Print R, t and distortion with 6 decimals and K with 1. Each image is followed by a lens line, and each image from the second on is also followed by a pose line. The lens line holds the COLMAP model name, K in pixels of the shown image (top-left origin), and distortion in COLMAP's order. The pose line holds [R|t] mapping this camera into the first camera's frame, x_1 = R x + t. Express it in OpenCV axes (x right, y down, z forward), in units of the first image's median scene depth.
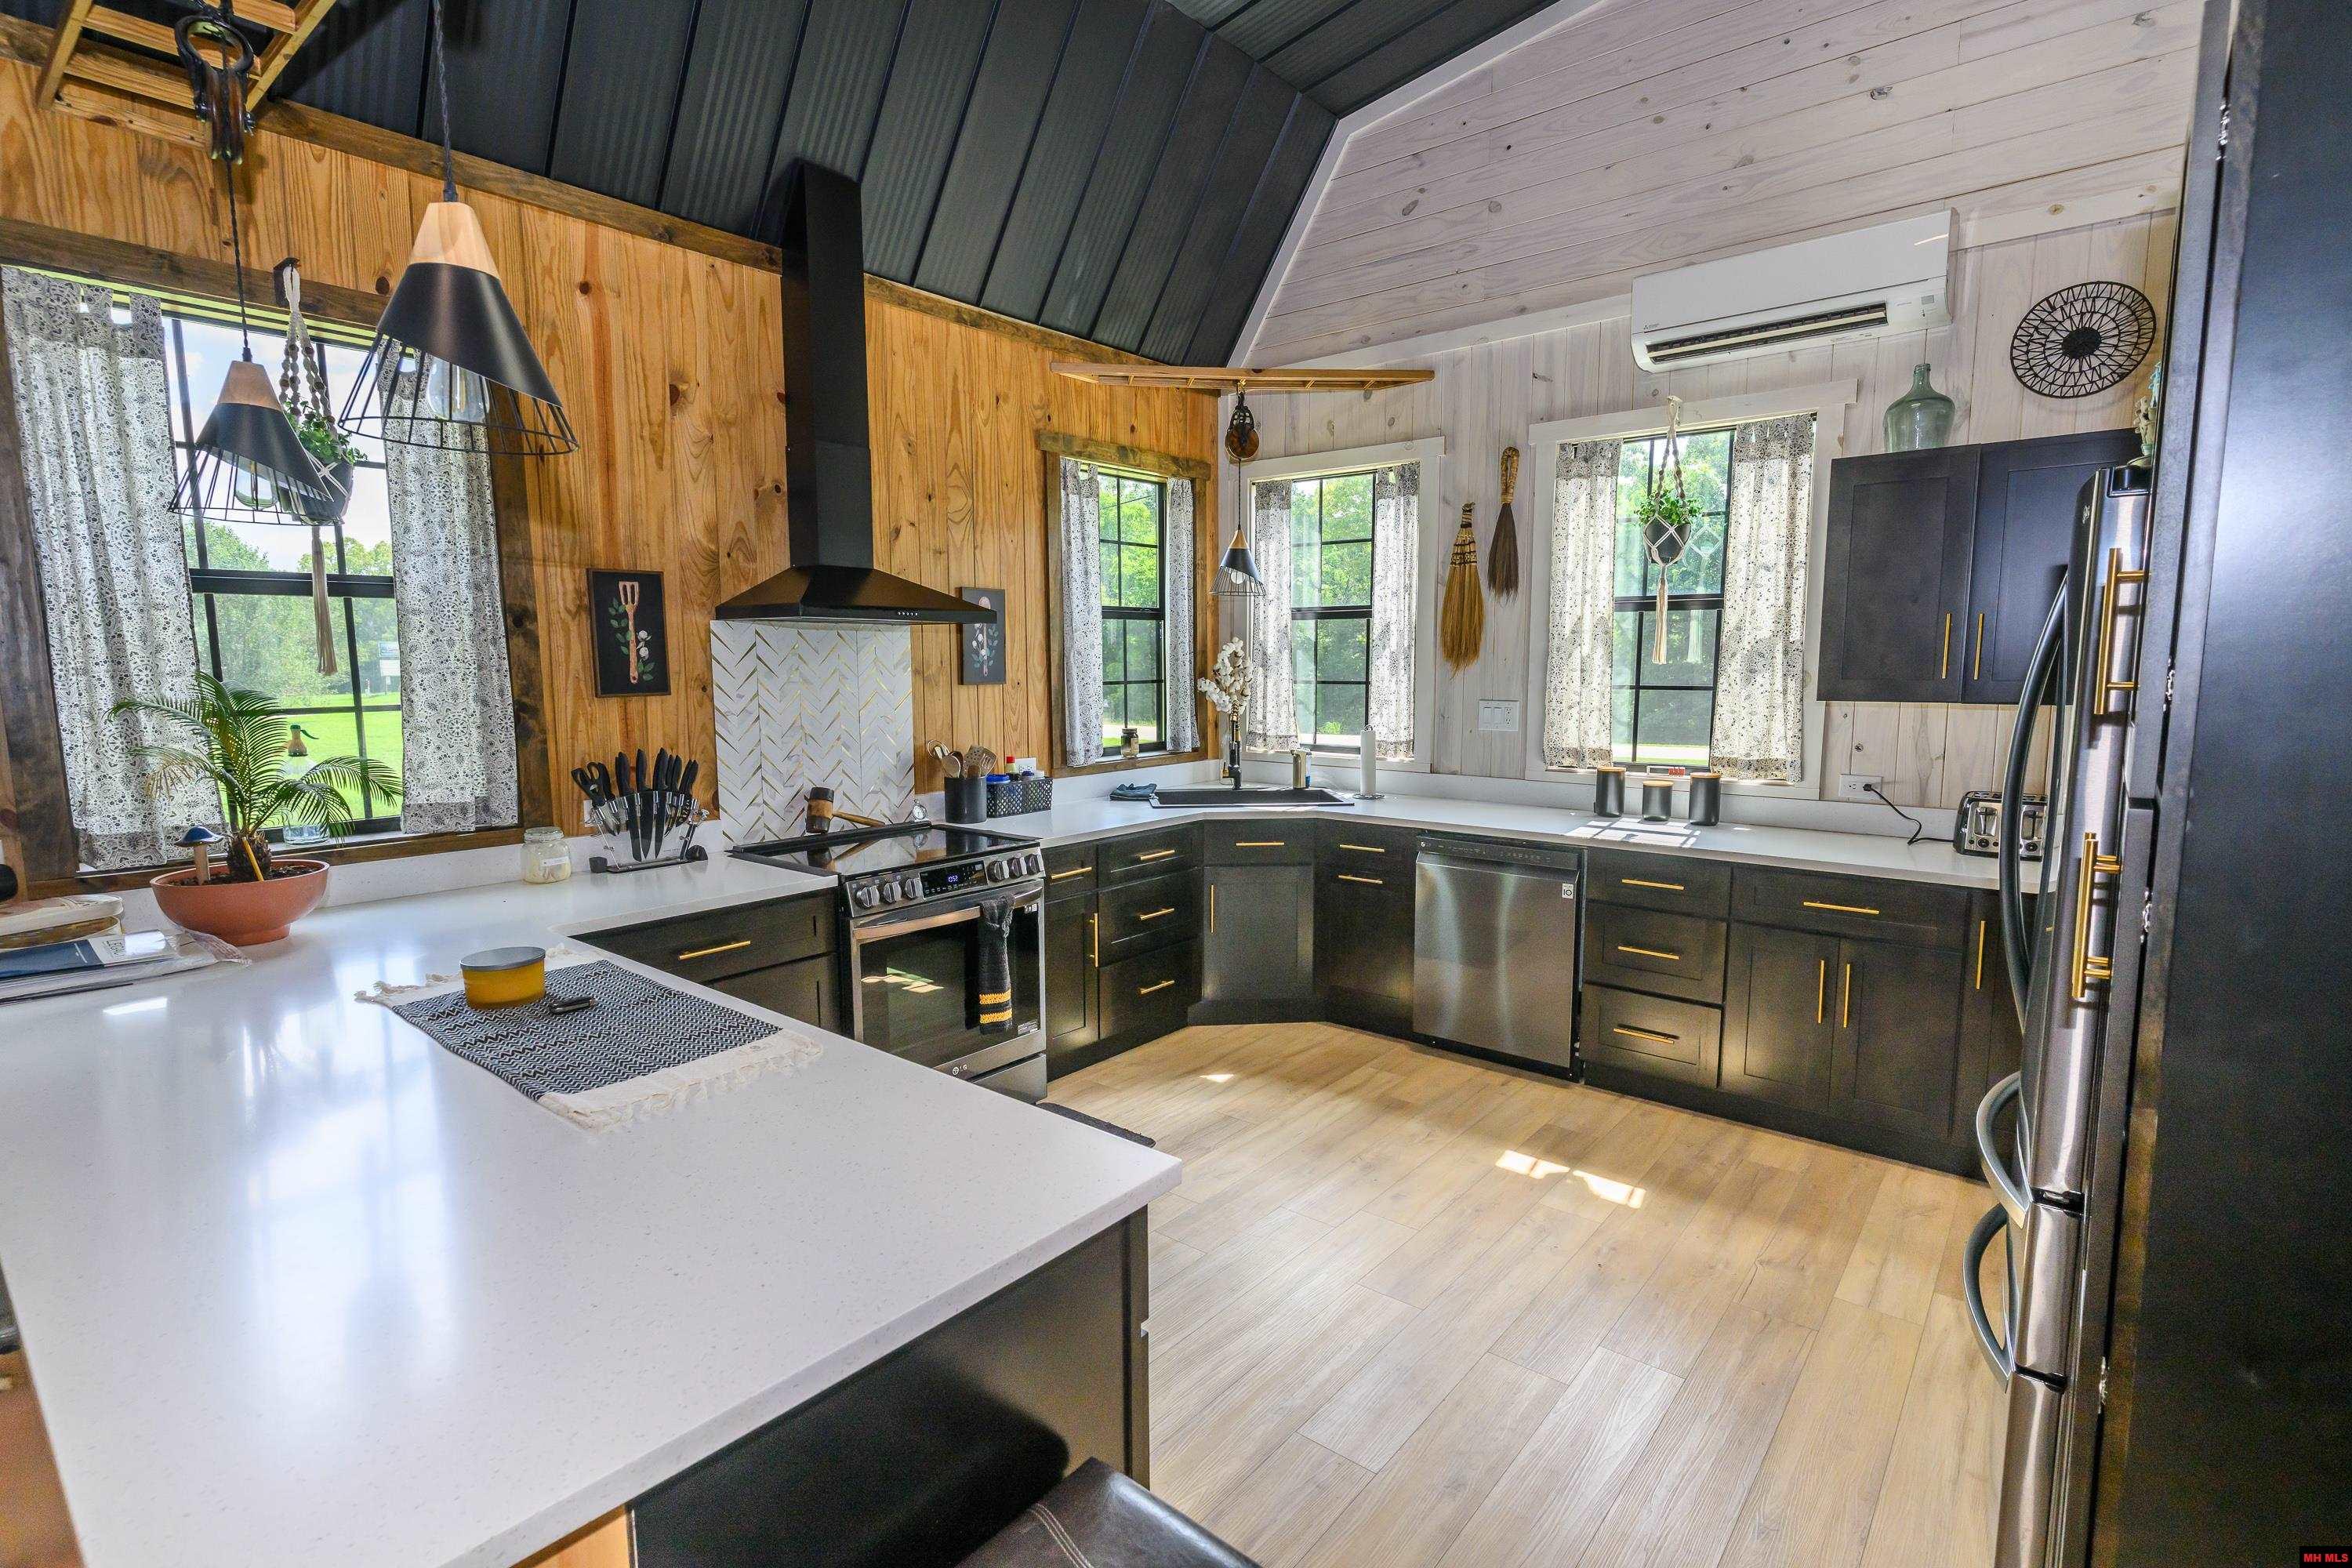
lens RADIAL K [[1113.3, 0, 1167.7], [0, 1113.3, 792.5], [0, 0, 1]] dist [-0.003332, 0.003413]
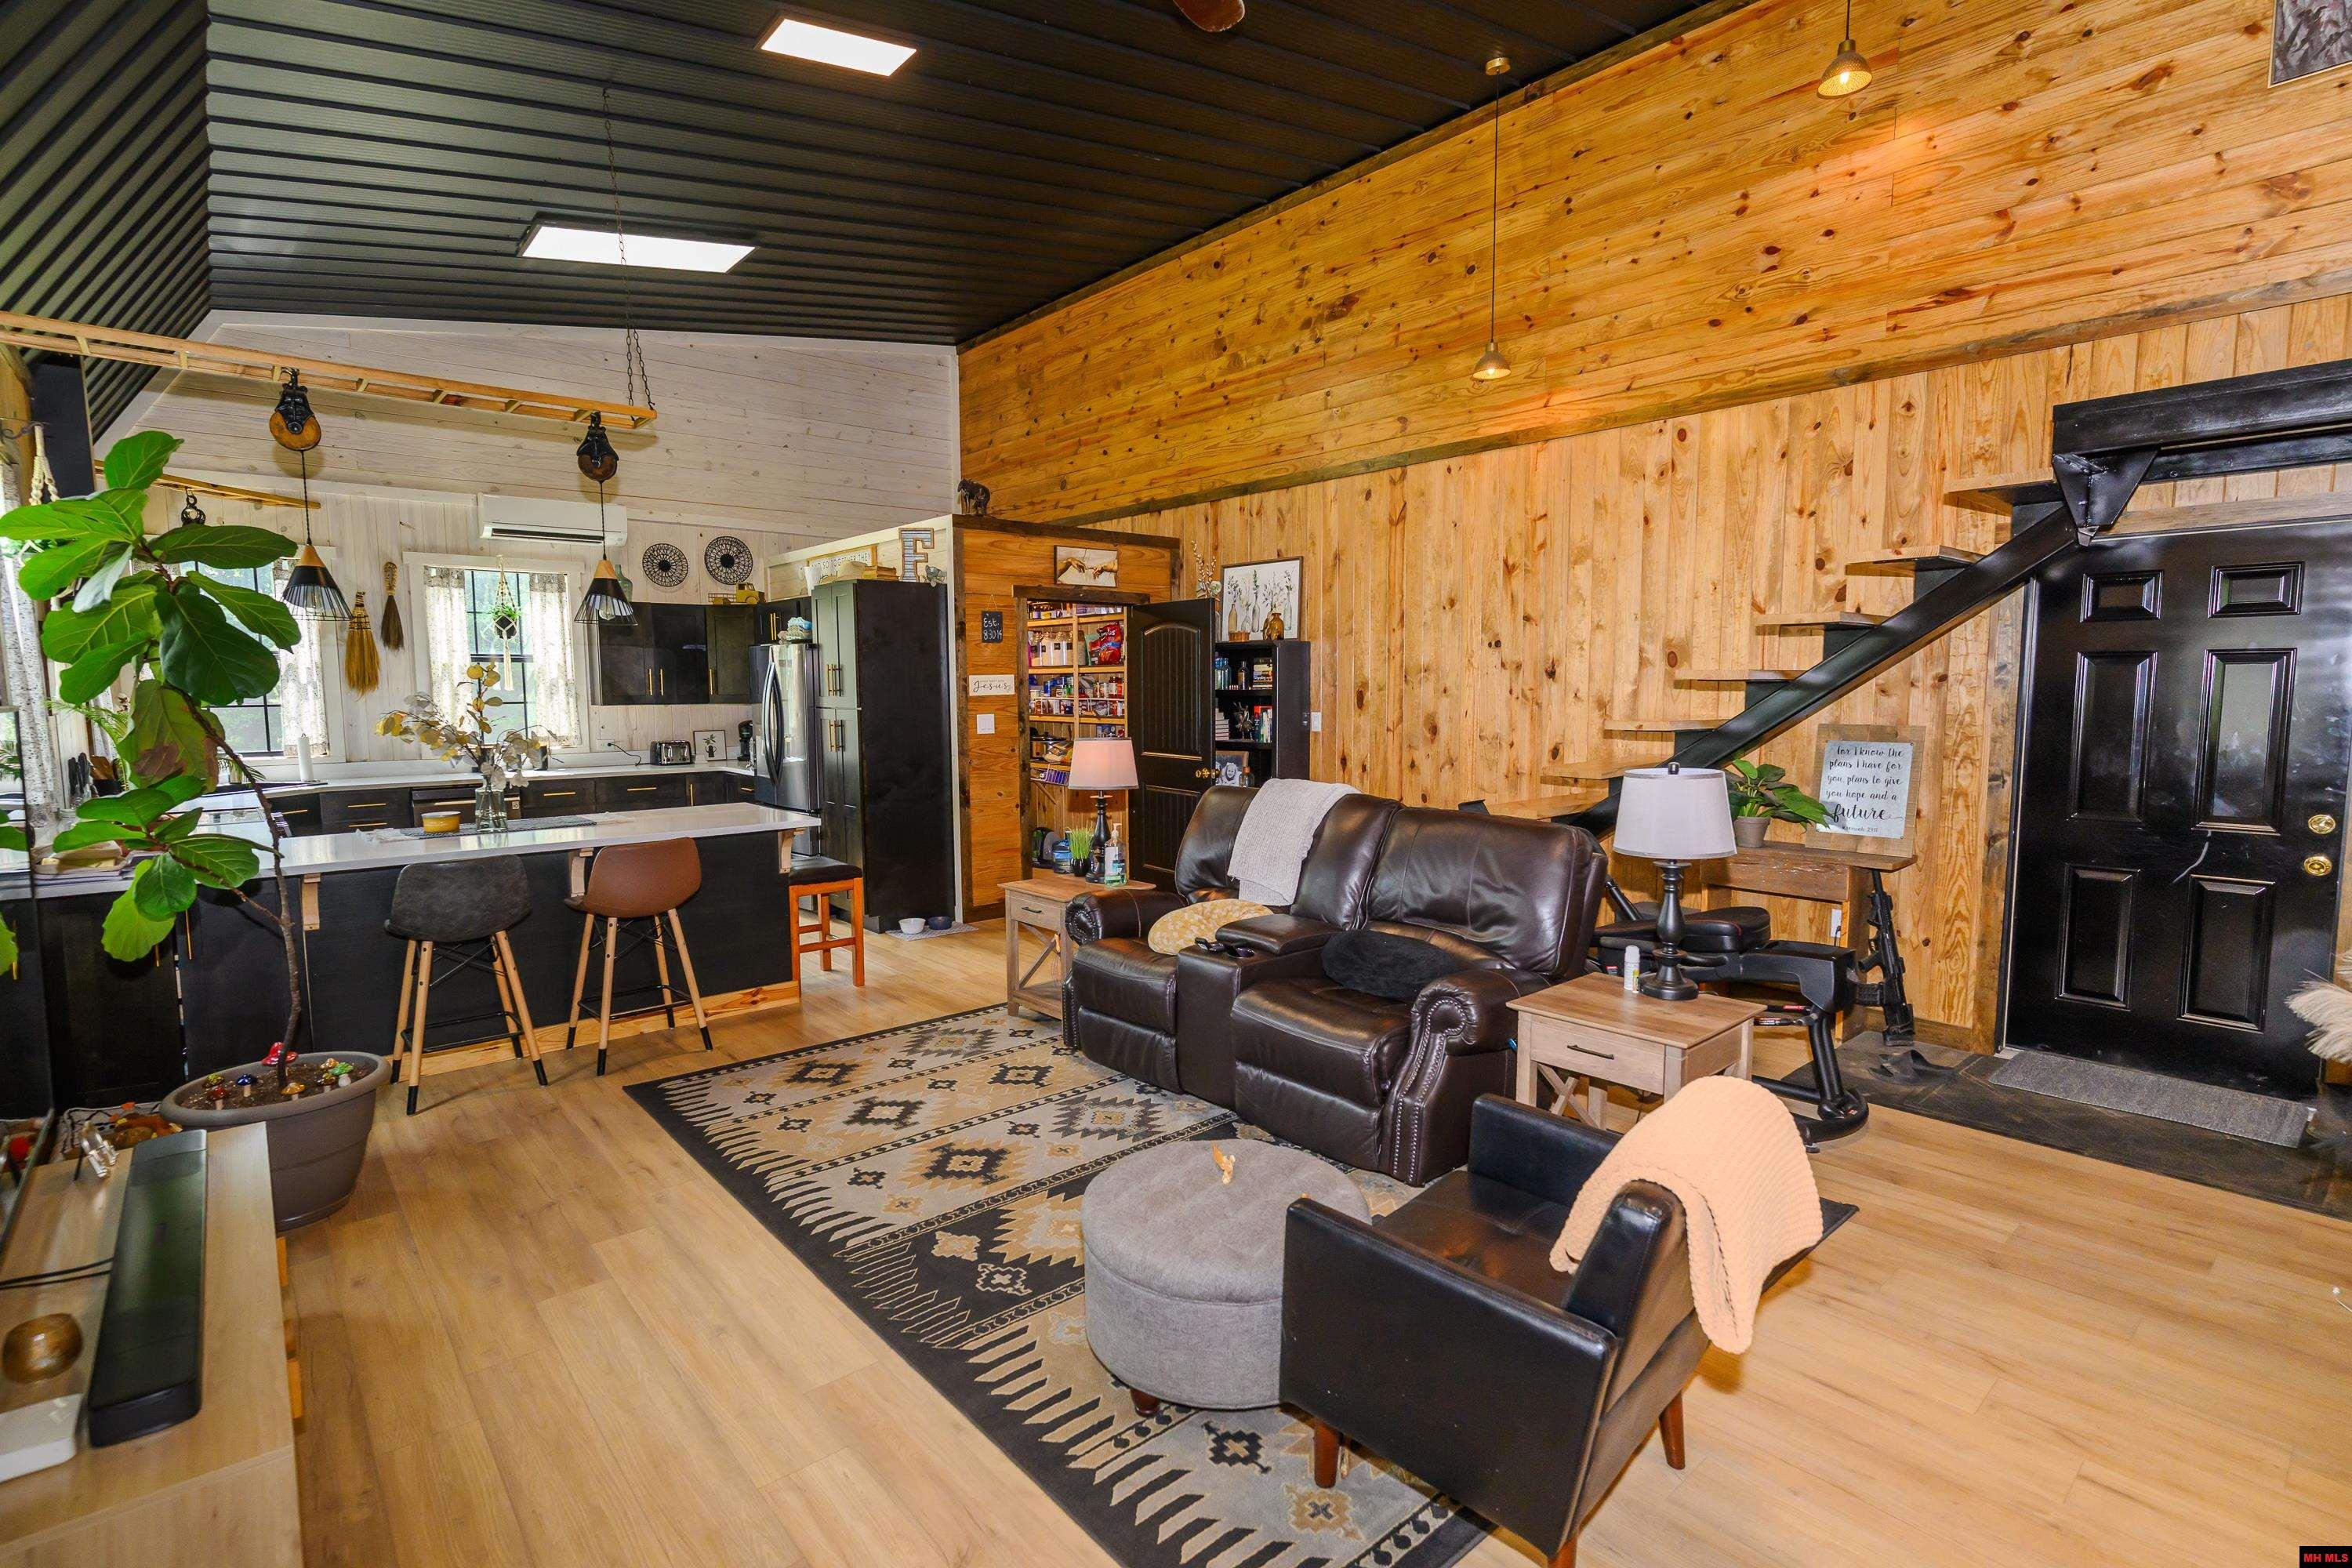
lens RADIAL K [[1113.3, 0, 1171.8], [0, 1113.3, 787.5], [0, 0, 1]] dist [-0.003332, 0.003413]
pose [[0.158899, -0.089037, 0.983272, -1.273662], [0.121491, 0.990120, 0.070024, 0.056131], [-0.979791, 0.108332, 0.168146, -0.432132]]
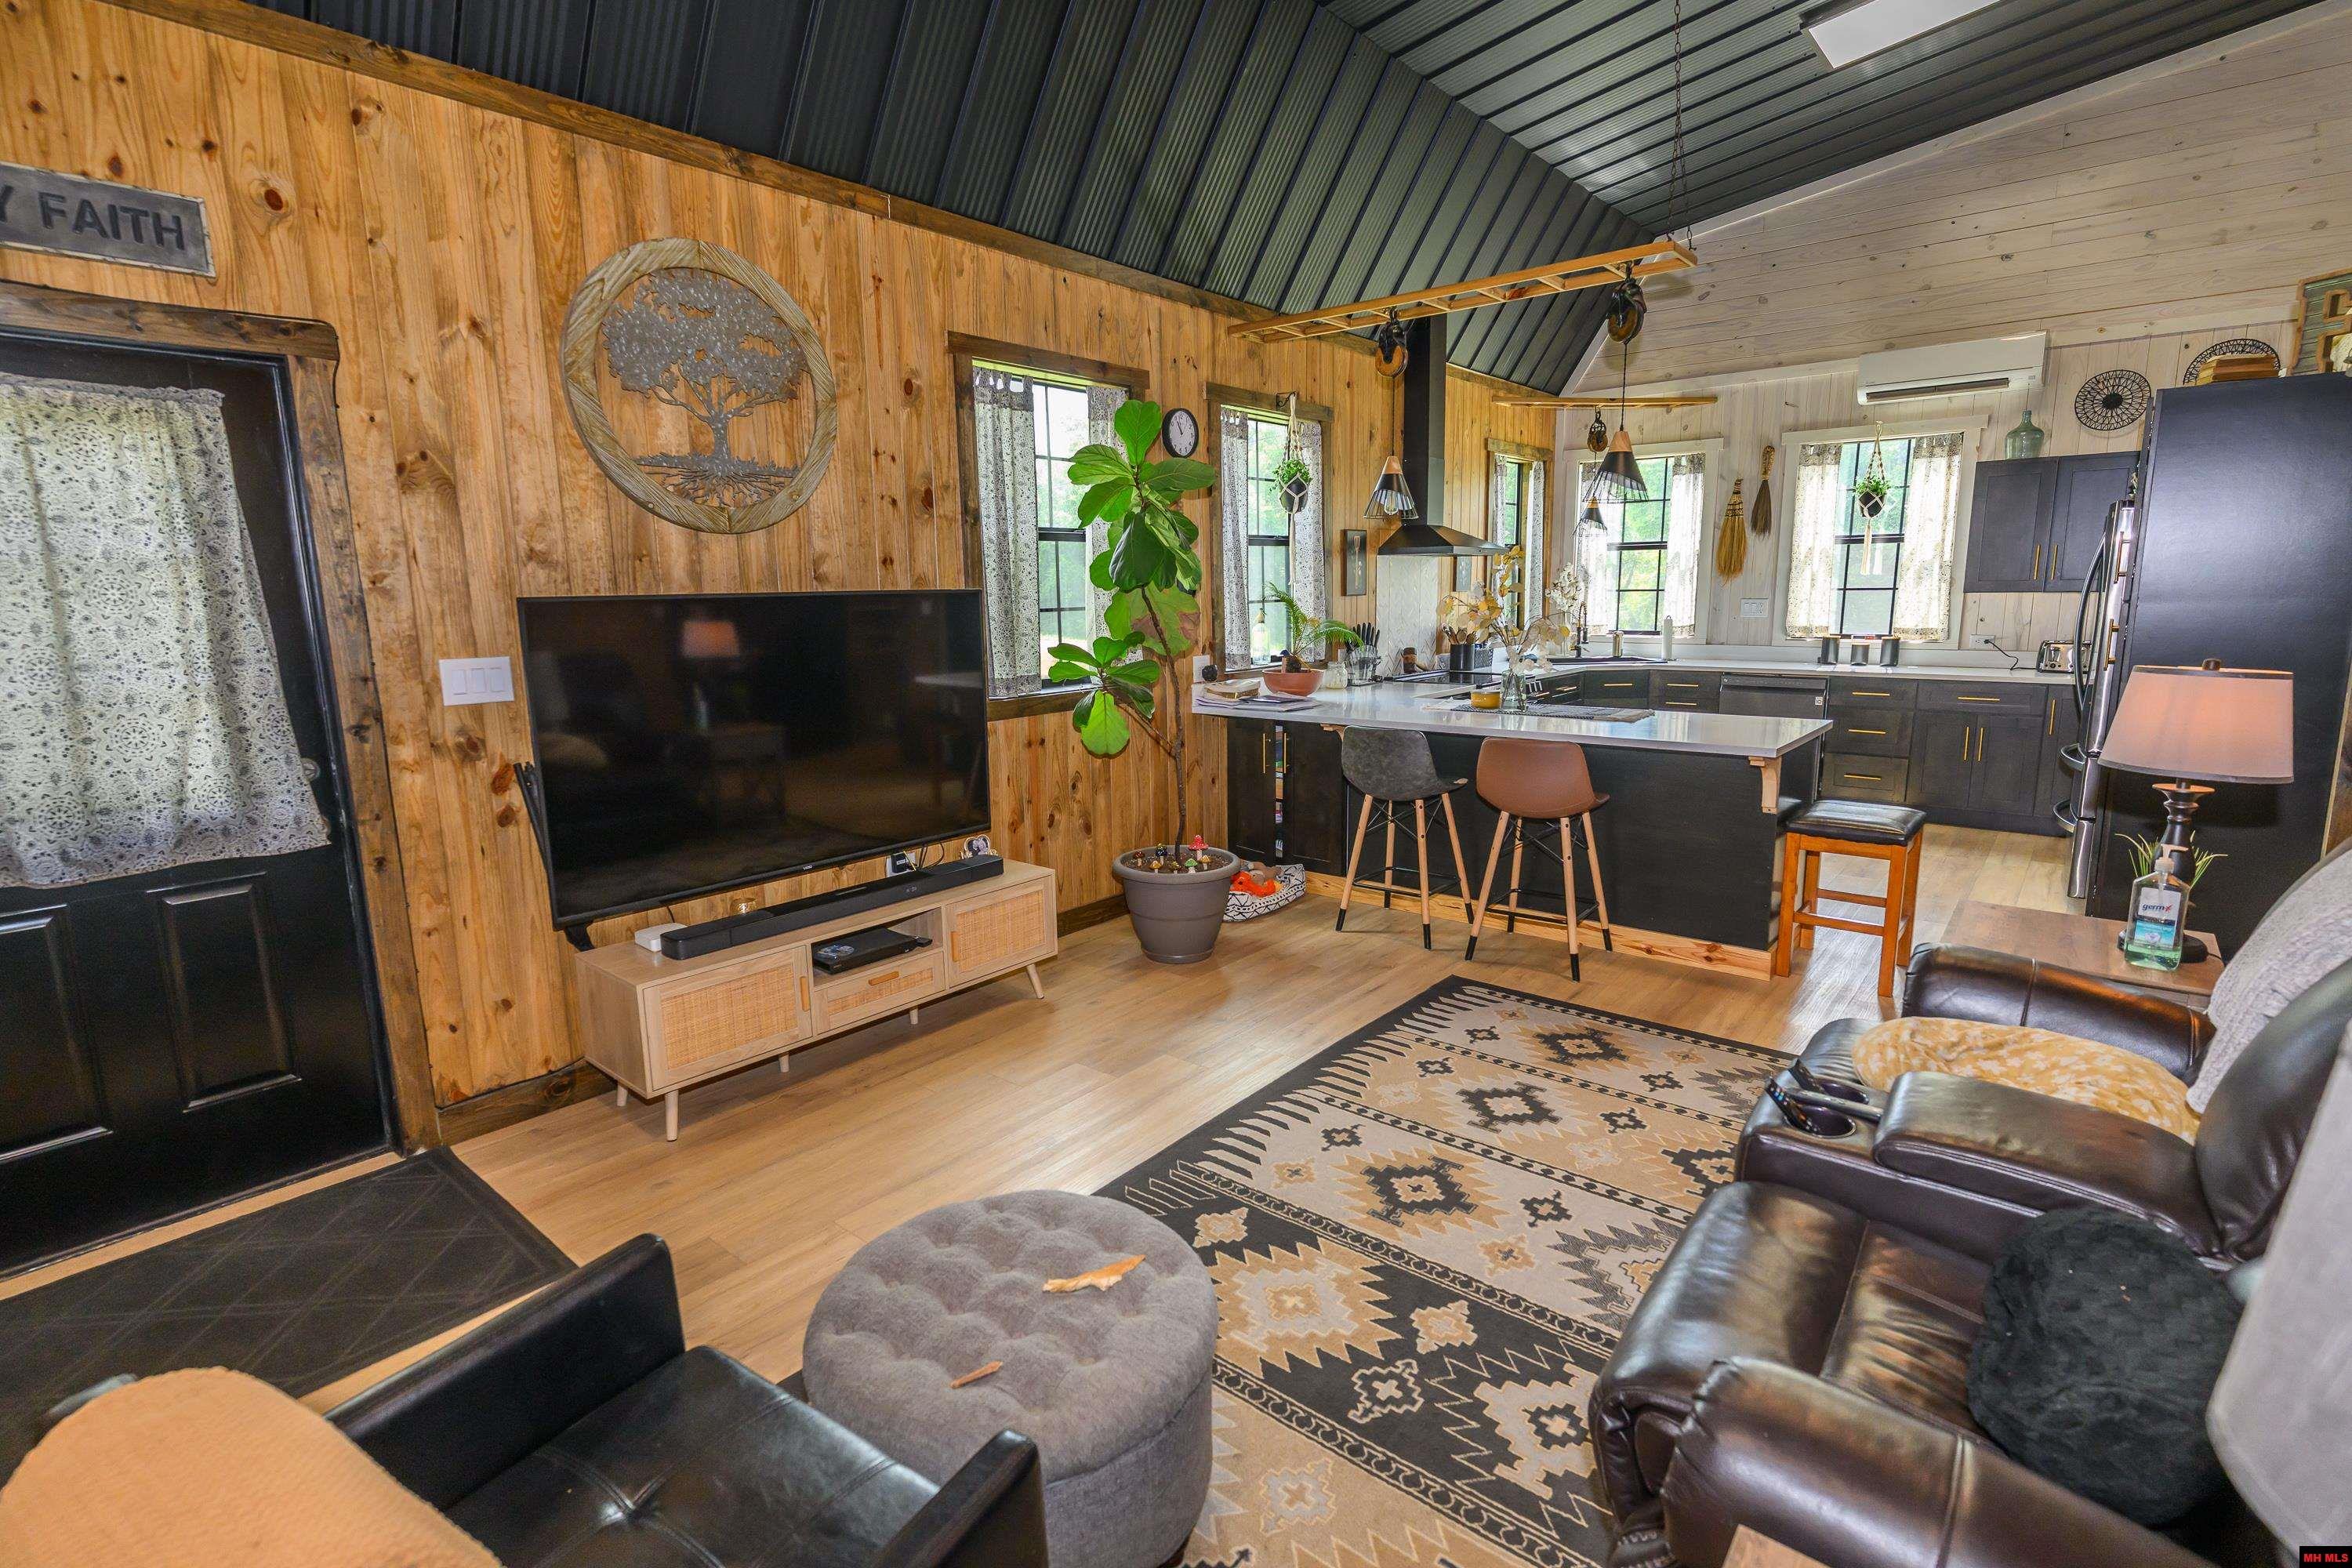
lens RADIAL K [[1113.3, 0, 1177.9], [0, 1113.3, 776.0], [0, 0, 1]] dist [-0.003332, 0.003413]
pose [[0.999940, -0.010454, -0.003341, -0.626274], [0.010609, 0.998683, 0.050199, 0.100114], [0.002811, -0.050231, 0.998734, -0.754865]]
